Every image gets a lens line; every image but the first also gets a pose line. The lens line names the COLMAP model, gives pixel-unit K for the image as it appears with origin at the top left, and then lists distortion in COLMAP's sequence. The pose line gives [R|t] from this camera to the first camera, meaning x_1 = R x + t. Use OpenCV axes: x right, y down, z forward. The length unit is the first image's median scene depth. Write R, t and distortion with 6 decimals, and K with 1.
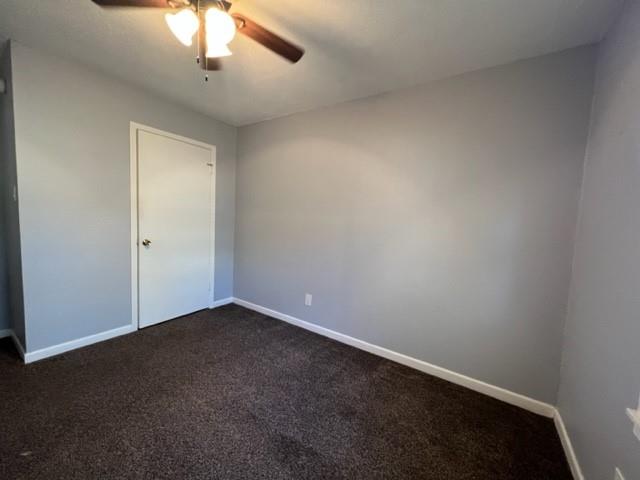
lens RADIAL K [[257.1, 0, 320.5], [0, 257.1, 241.5], [0, 0, 1]] dist [-0.000904, -0.000053]
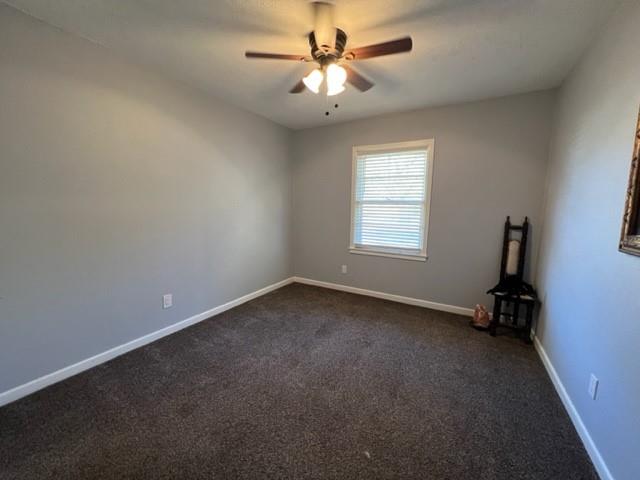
lens RADIAL K [[257.1, 0, 321.5], [0, 257.1, 237.5], [0, 0, 1]] dist [-0.000904, -0.000053]
pose [[-0.061391, -0.198331, 0.978211, -1.135692], [0.067967, 0.976954, 0.202342, -0.155372], [-0.995797, 0.078908, -0.046496, 0.652842]]
